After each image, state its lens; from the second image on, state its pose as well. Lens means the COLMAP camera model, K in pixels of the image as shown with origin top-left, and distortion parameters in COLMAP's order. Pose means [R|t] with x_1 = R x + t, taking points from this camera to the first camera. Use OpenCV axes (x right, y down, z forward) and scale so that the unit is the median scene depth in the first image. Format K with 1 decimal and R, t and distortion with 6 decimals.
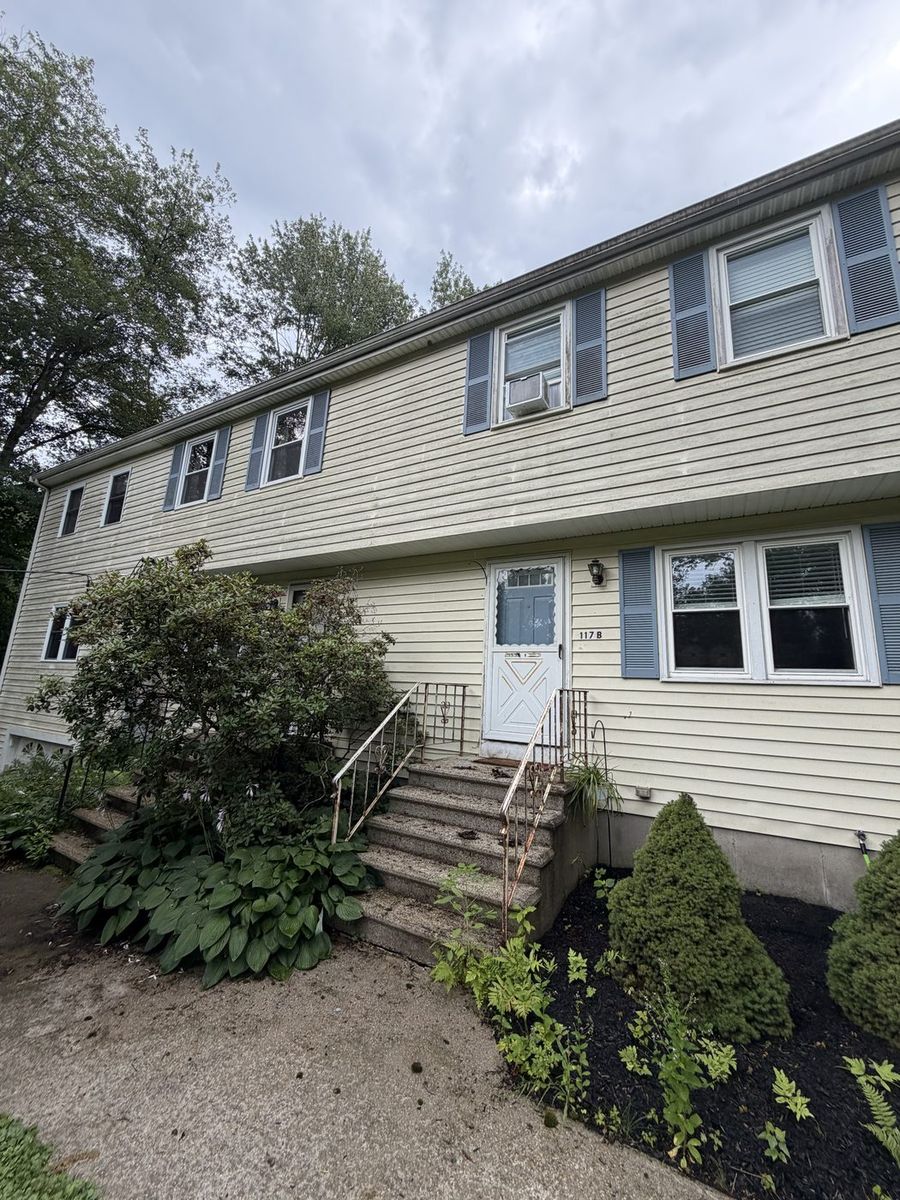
lens RADIAL K [[478.9, 0, 455.3], [0, 478.9, 598.5], [0, 0, 1]] dist [-0.002561, -0.000308]
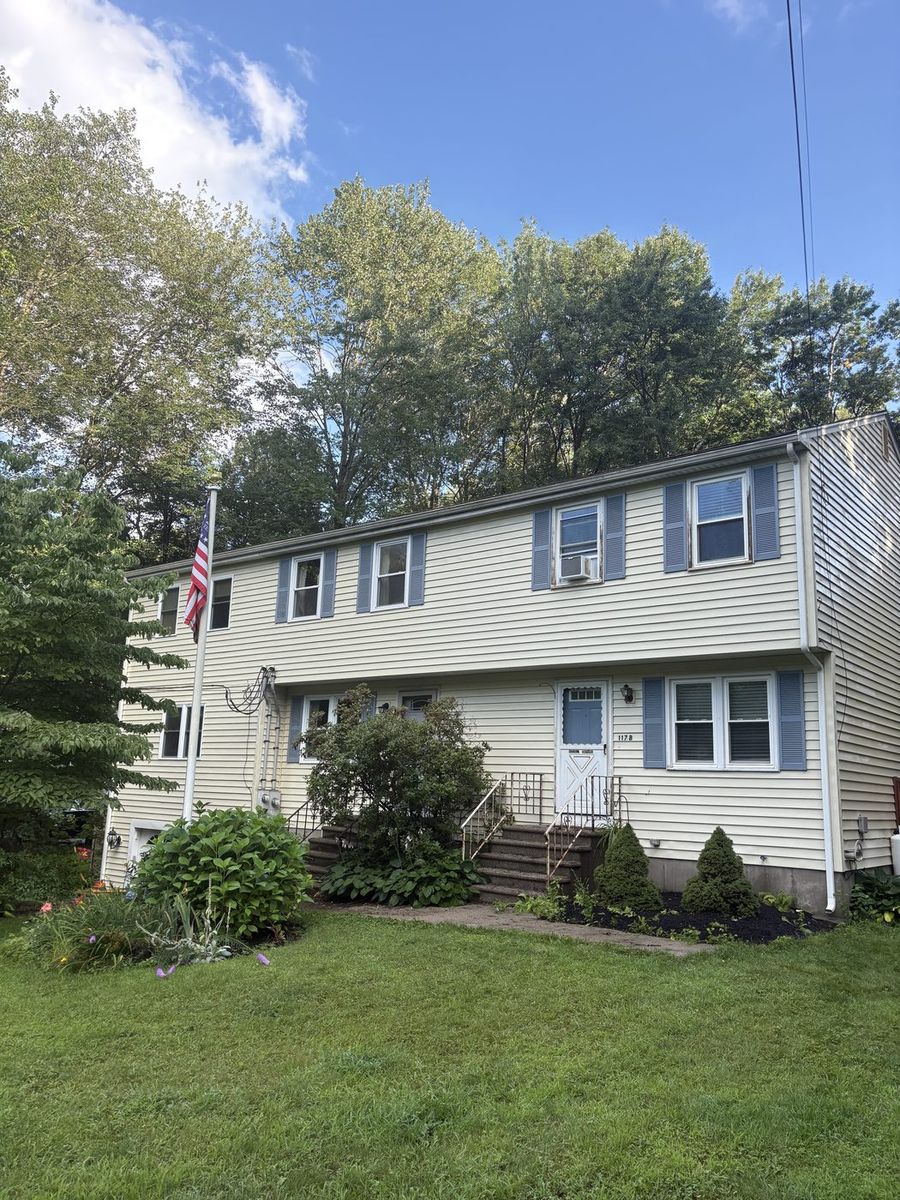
lens RADIAL K [[902.1, 0, 449.5], [0, 902.1, 597.9], [0, 0, 1]] dist [0.022313, -0.035744]
pose [[0.986612, -0.048194, -0.155805, 0.199562], [0.046327, 0.998805, -0.015594, -0.313336], [0.156370, 0.008167, 0.987665, -1.699012]]
